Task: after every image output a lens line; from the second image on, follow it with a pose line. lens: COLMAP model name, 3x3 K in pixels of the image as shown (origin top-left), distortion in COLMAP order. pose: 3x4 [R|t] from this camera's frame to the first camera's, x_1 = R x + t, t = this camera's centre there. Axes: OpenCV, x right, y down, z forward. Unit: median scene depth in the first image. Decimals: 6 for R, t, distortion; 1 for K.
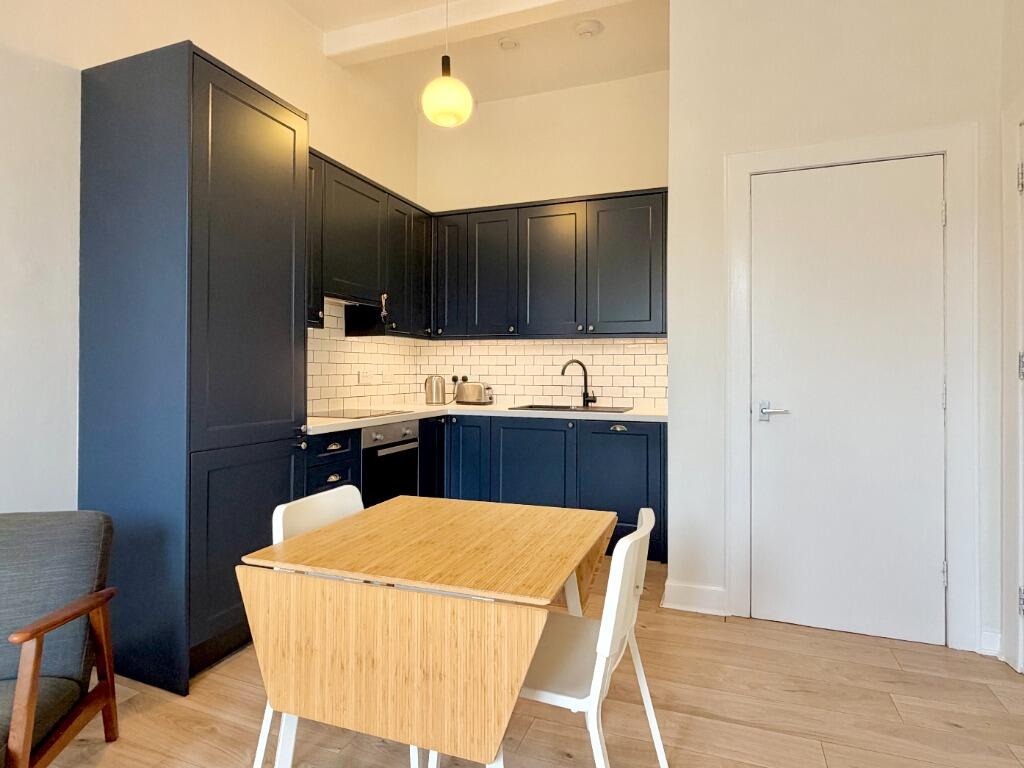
lens RADIAL K [[567.0, 0, 511.0], [0, 567.0, 368.5], [0, 0, 1]] dist [-0.000482, -0.000036]
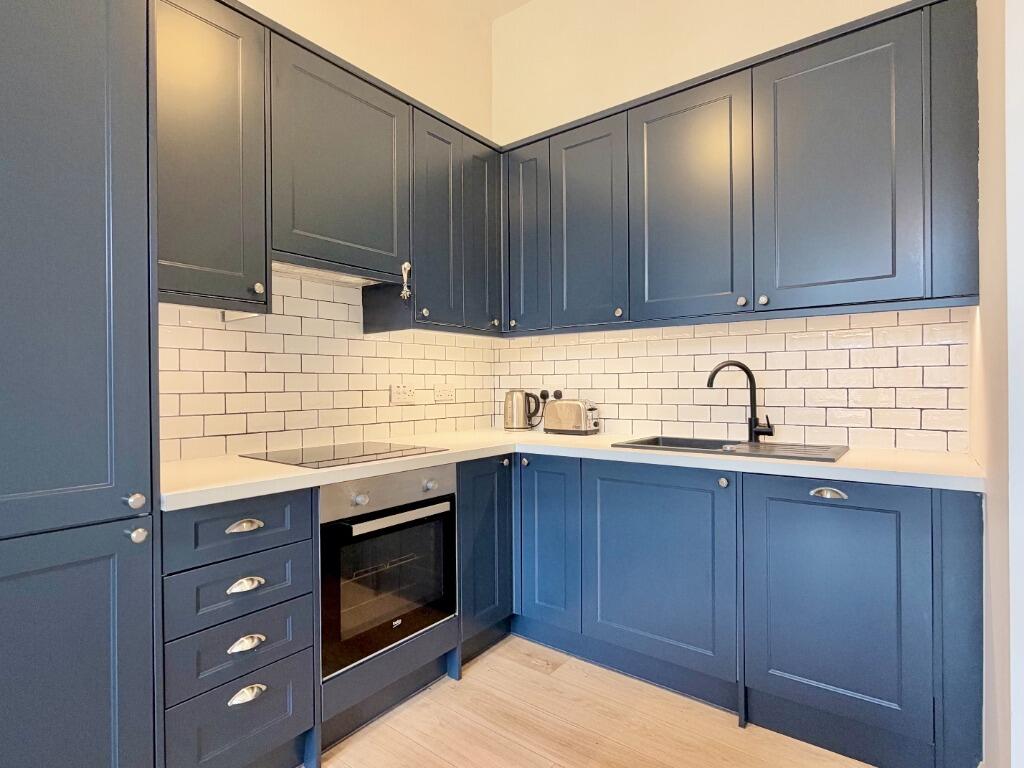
lens RADIAL K [[537.6, 0, 512.0], [0, 537.6, 384.0], [0, 0, 1]] dist [-0.000481, 0.000154]
pose [[0.958296, -0.012421, -0.285508, 0.055567], [0.013207, 0.999912, 0.000824, 0.004987], [0.285472, -0.004561, 0.958376, 0.426164]]
